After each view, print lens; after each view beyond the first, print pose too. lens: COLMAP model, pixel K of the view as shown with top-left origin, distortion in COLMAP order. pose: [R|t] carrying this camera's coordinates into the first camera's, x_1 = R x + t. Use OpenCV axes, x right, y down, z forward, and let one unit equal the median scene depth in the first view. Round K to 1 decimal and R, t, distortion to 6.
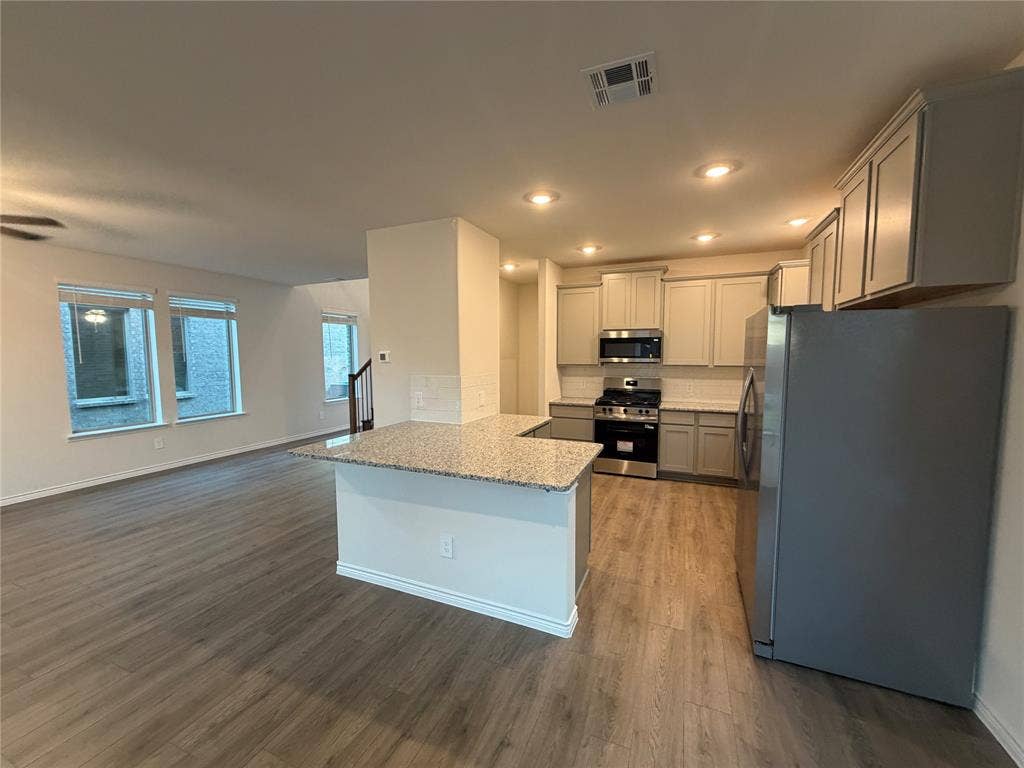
lens RADIAL K [[407.7, 0, 509.1], [0, 407.7, 385.2], [0, 0, 1]] dist [-0.000836, 0.000401]
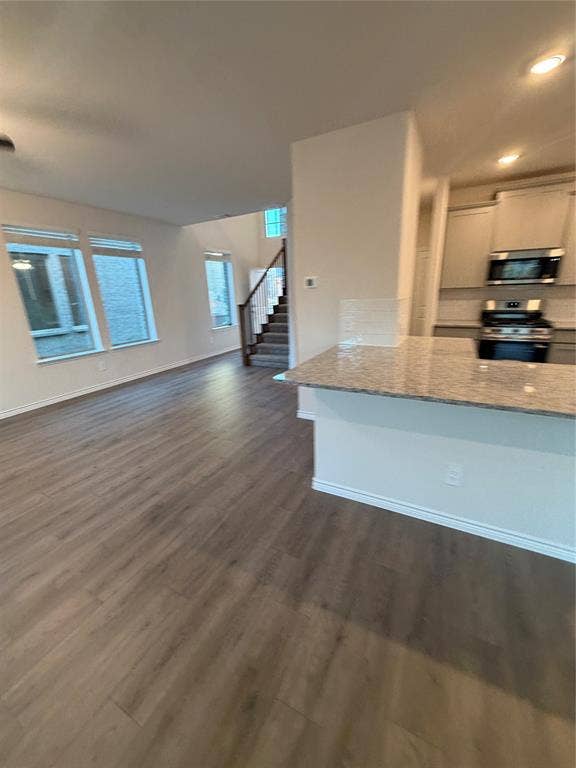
lens RADIAL K [[305.8, 0, 287.0], [0, 305.8, 381.2], [0, 0, 1]] dist [-0.000836, 0.000401]
pose [[0.996179, -0.006136, -0.087122, -0.302999], [0.024512, 0.977077, 0.211470, 0.009126], [0.083827, -0.212797, 0.973494, 0.193859]]
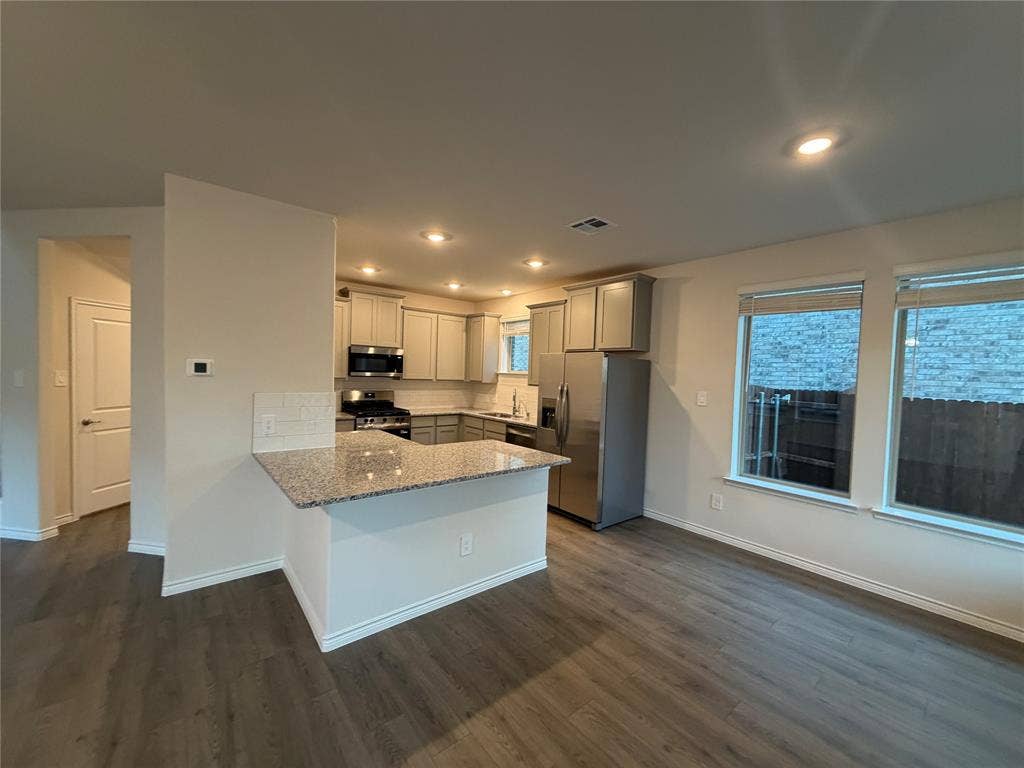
lens RADIAL K [[404.4, 0, 512.0], [0, 404.4, 384.0], [0, 0, 1]] dist [-0.001575, 0.000000]
pose [[0.465692, -0.009608, 0.884895, -0.667715], [0.034661, 0.999372, -0.007390, -0.018983], [-0.884268, 0.034113, 0.465732, 0.227505]]
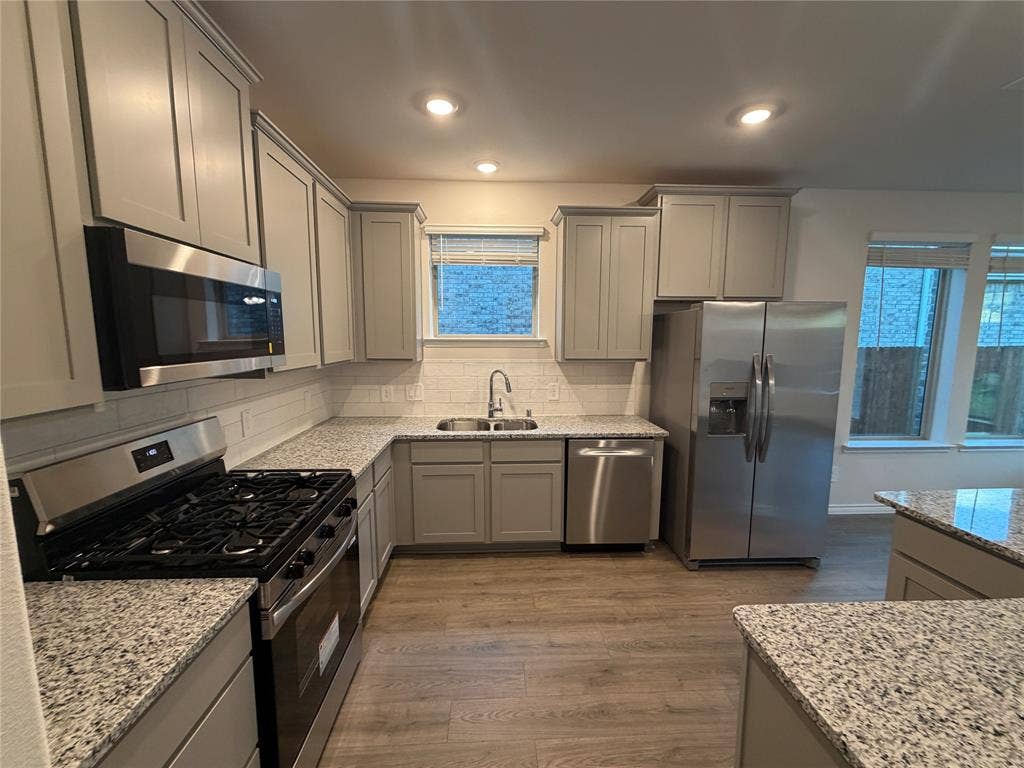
lens RADIAL K [[407.7, 0, 509.1], [0, 407.7, 385.2], [0, 0, 1]] dist [-0.000836, 0.000401]
pose [[-0.432408, -0.125698, 0.892874, -0.039331], [0.065432, 0.983250, 0.170110, -0.118470], [-0.899301, 0.131980, -0.416941, 1.260313]]
